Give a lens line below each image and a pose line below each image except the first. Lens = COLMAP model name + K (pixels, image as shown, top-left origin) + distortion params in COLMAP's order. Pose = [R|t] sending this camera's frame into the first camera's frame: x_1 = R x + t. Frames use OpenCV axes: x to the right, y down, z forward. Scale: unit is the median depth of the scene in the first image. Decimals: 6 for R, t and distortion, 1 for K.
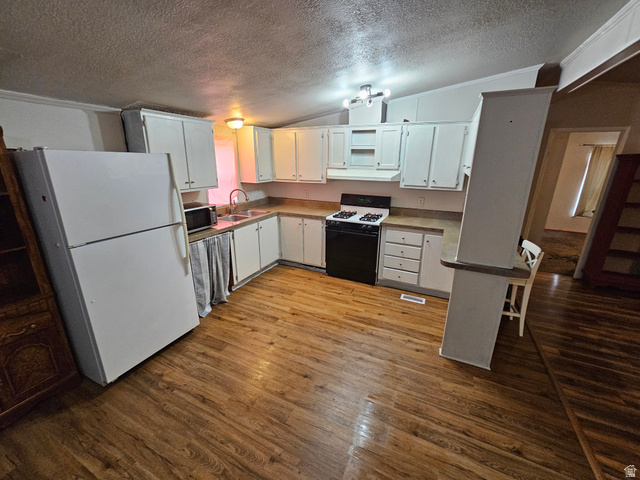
lens RADIAL K [[261.8, 0, 322.9], [0, 261.8, 236.9], [0, 0, 1]] dist [-0.003699, 0.001461]
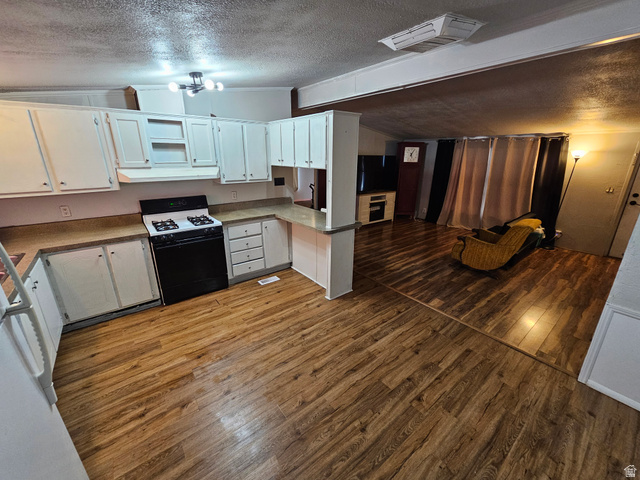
lens RADIAL K [[261.8, 0, 321.0], [0, 261.8, 238.7], [0, 0, 1]] dist [-0.003699, 0.001461]
pose [[0.446653, -0.282902, 0.848804, -0.522581], [0.254217, 0.949721, 0.182764, -0.092087], [-0.857831, 0.134148, 0.496114, 0.257907]]
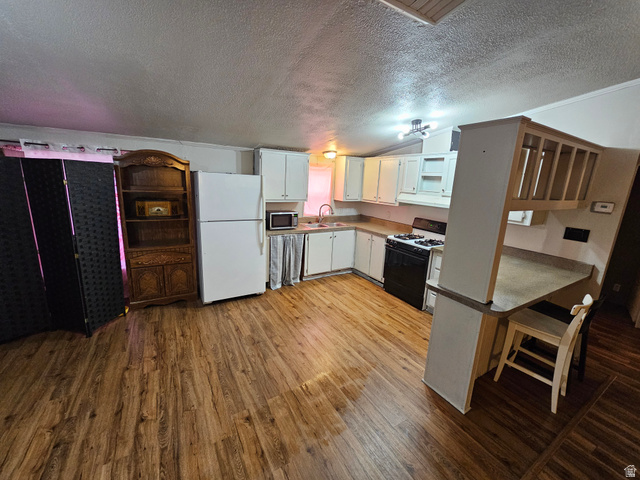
lens RADIAL K [[261.8, 0, 322.9], [0, 261.8, 237.9], [0, 0, 1]] dist [-0.003699, 0.001461]
pose [[0.830975, 0.149167, -0.535939, 0.474942], [-0.194369, 0.980515, -0.028465, 0.021086], [0.521250, 0.127823, 0.843777, -0.080317]]
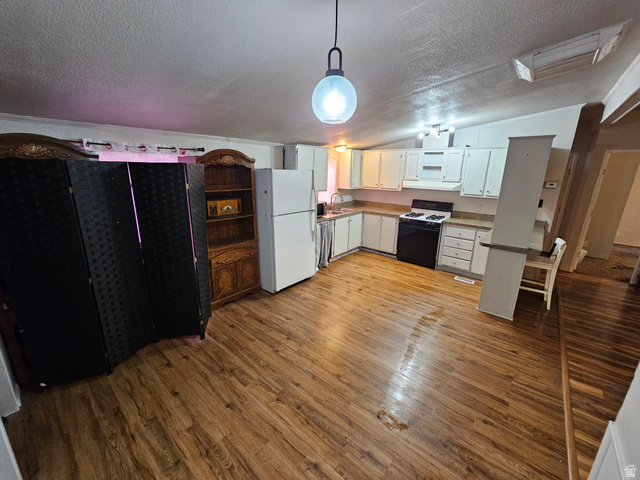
lens RADIAL K [[261.8, 0, 323.1], [0, 261.8, 237.3], [0, 0, 1]] dist [-0.003699, 0.001461]
pose [[0.967780, 0.073994, -0.240681, -0.047937], [-0.081372, 0.996466, -0.020850, 0.123743], [0.238288, 0.039763, 0.970380, -0.513499]]
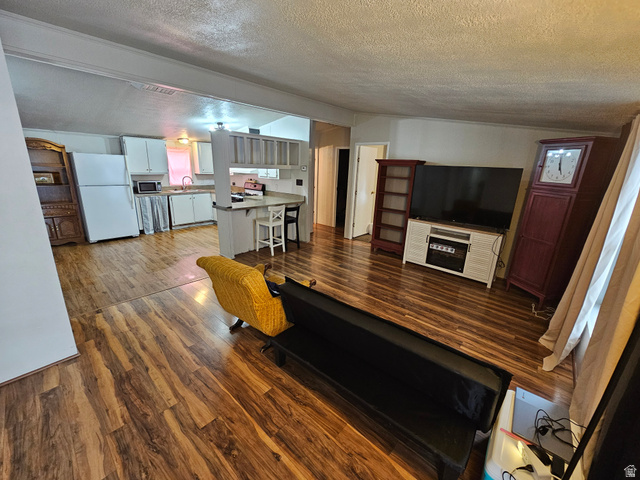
lens RADIAL K [[261.8, 0, 323.2], [0, 261.8, 237.5], [0, 0, 1]] dist [-0.003699, 0.001461]
pose [[0.959298, 0.093162, -0.266584, 1.427145], [-0.100873, 0.994781, -0.015346, 0.220902], [0.263763, 0.041613, 0.963689, -0.619215]]
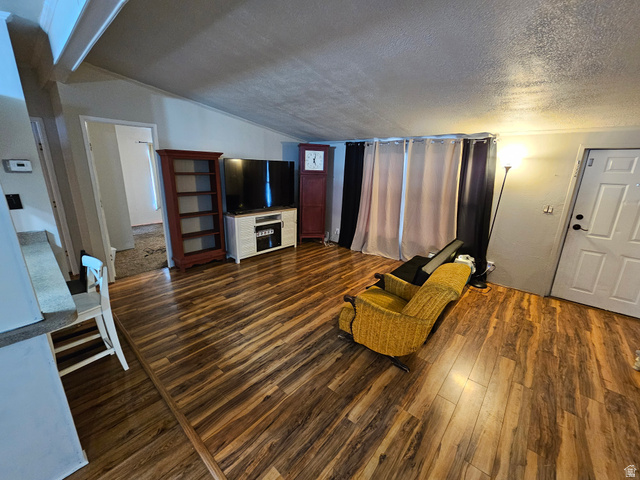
lens RADIAL K [[261.8, 0, 319.8], [0, 261.8, 237.9], [0, 0, 1]] dist [-0.003699, 0.001461]
pose [[0.277441, -0.264339, 0.923662, 0.257223], [0.253737, 0.947429, 0.194926, -0.010835], [-0.926630, 0.180287, 0.329928, 0.096534]]
